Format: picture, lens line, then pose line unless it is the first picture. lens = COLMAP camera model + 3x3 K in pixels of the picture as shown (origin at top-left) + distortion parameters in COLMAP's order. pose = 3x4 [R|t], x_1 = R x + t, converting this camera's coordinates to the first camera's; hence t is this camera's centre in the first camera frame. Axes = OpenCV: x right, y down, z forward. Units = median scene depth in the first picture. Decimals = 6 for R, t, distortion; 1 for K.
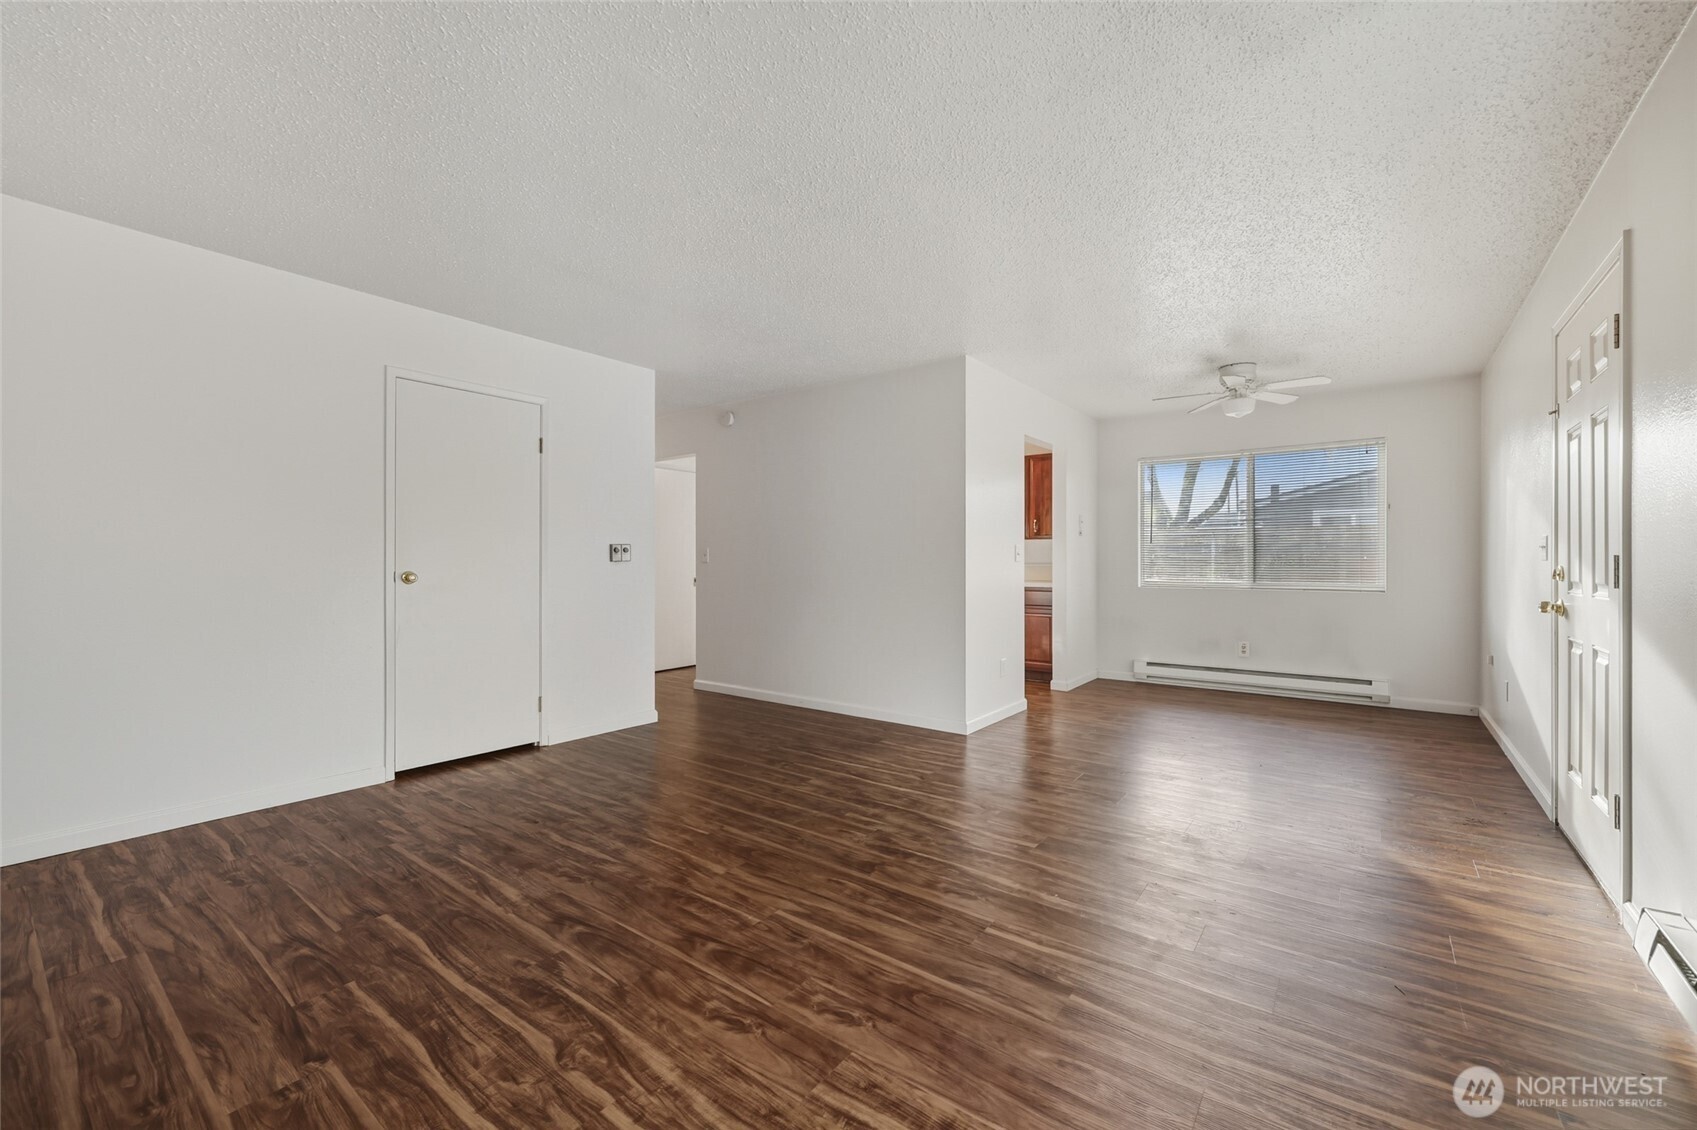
lens RADIAL K [[685.4, 0, 850.2], [0, 685.4, 563.8], [0, 0, 1]] dist [-0.002367, -0.000789]
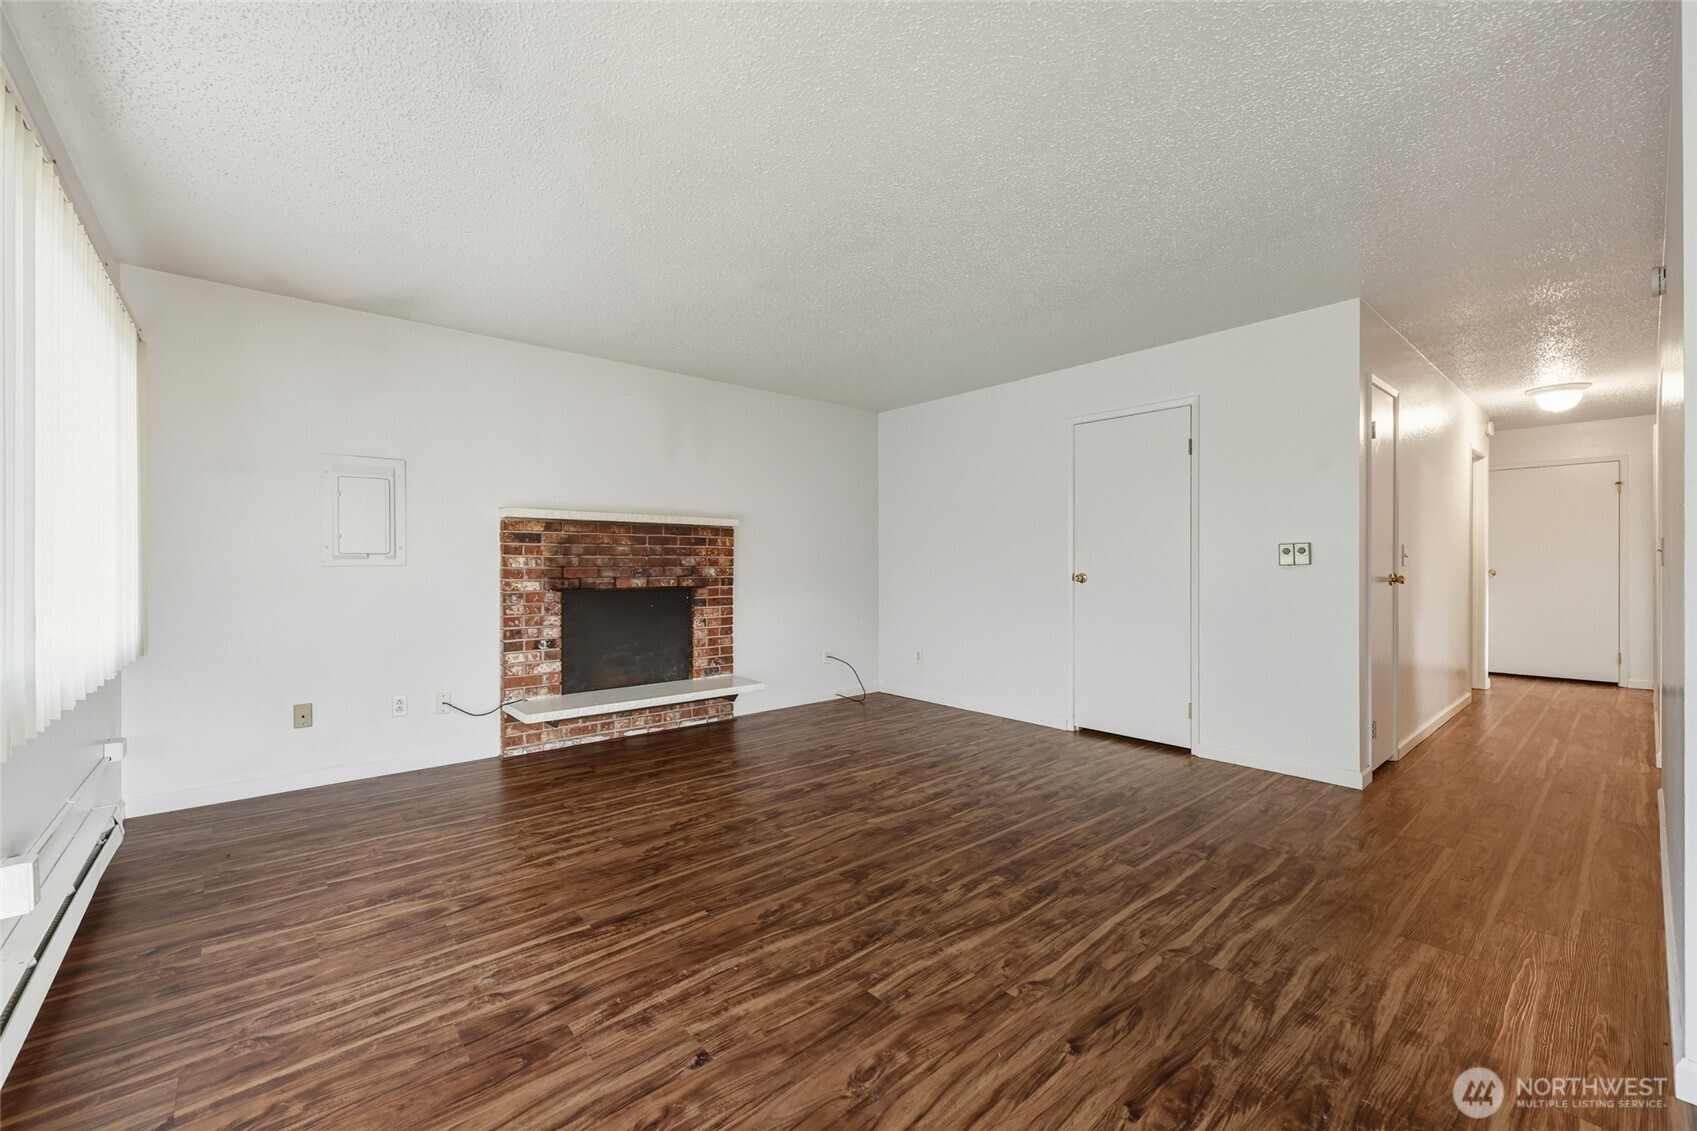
lens RADIAL K [[685.4, 0, 853.4], [0, 685.4, 569.2], [0, 0, 1]] dist [-0.002367, -0.000789]
pose [[-0.199218, 0.008437, -0.979919, 0.985290], [-0.001886, 0.999958, 0.008993, -0.009344], [0.979953, 0.003640, -0.199194, 1.183808]]
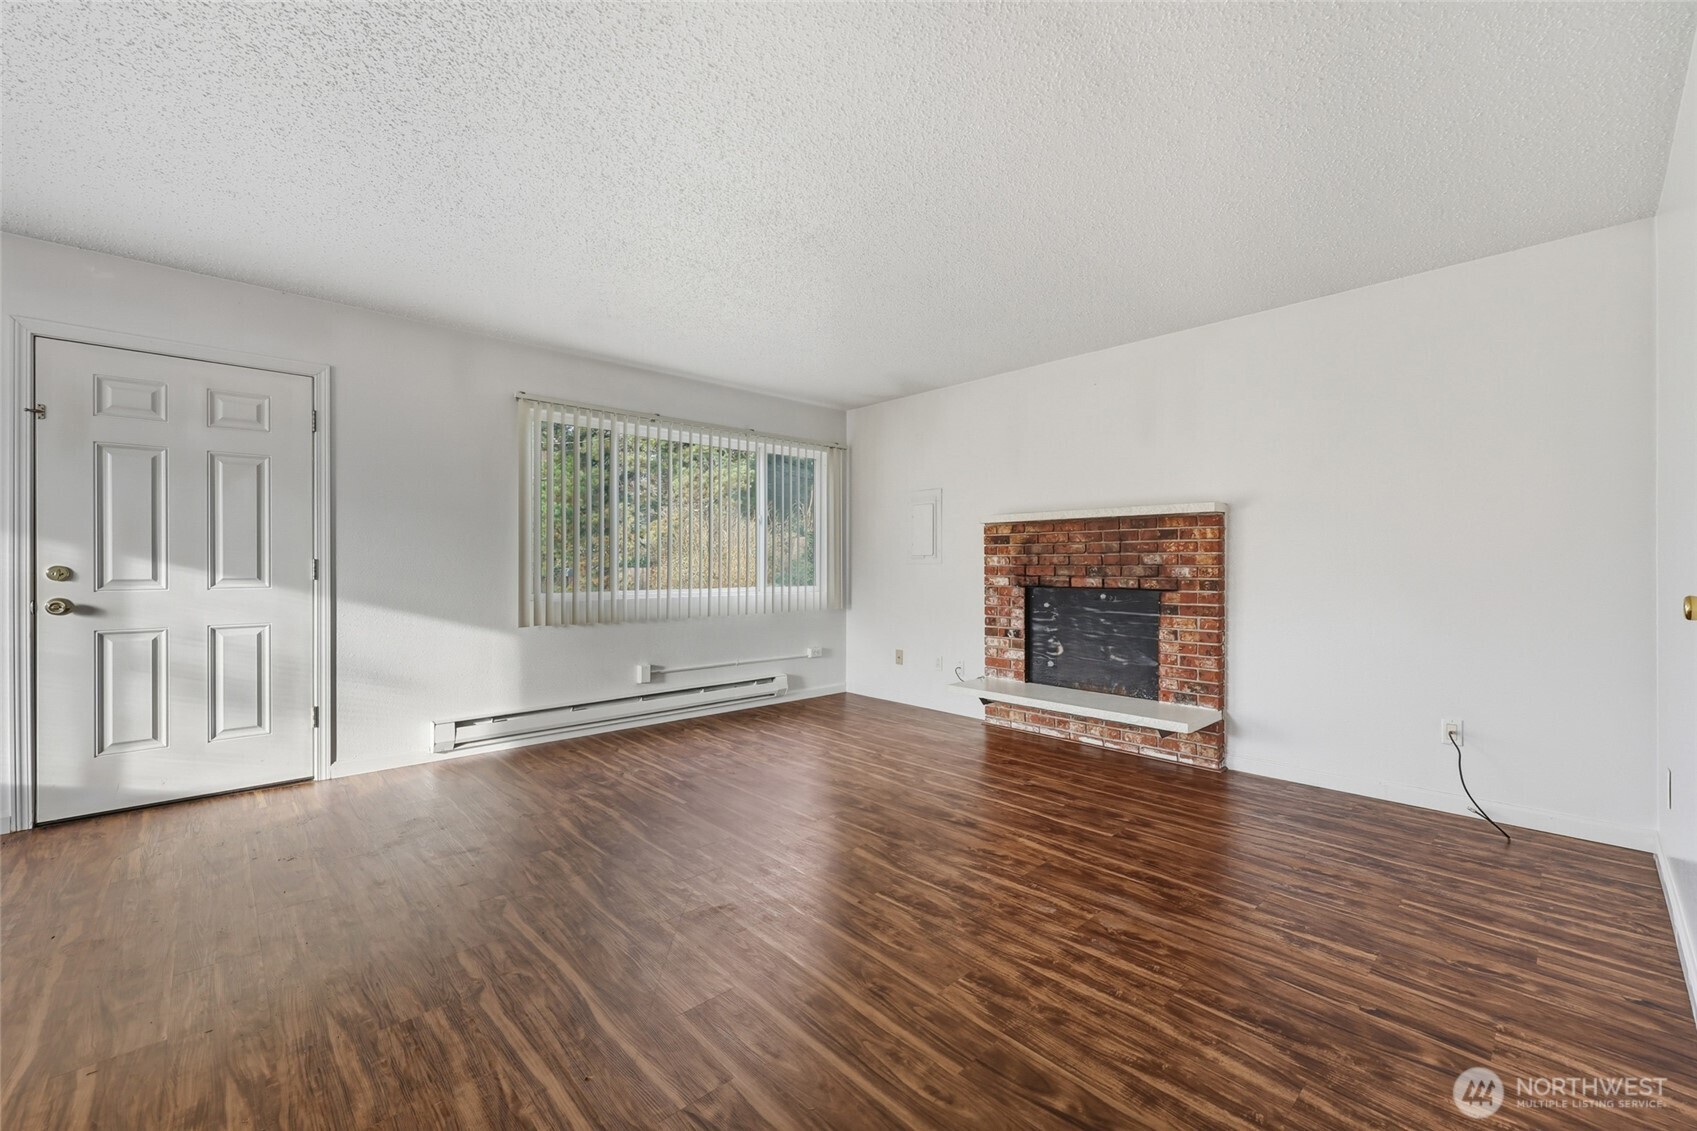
lens RADIAL K [[685.4, 0, 857.4], [0, 685.4, 558.4], [0, 0, 1]] dist [-0.002367, -0.000789]
pose [[-0.987253, 0.001331, 0.159154, -0.353286], [0.000326, 0.999980, -0.006343, -0.004594], [-0.159159, -0.006211, -0.987233, 2.027072]]
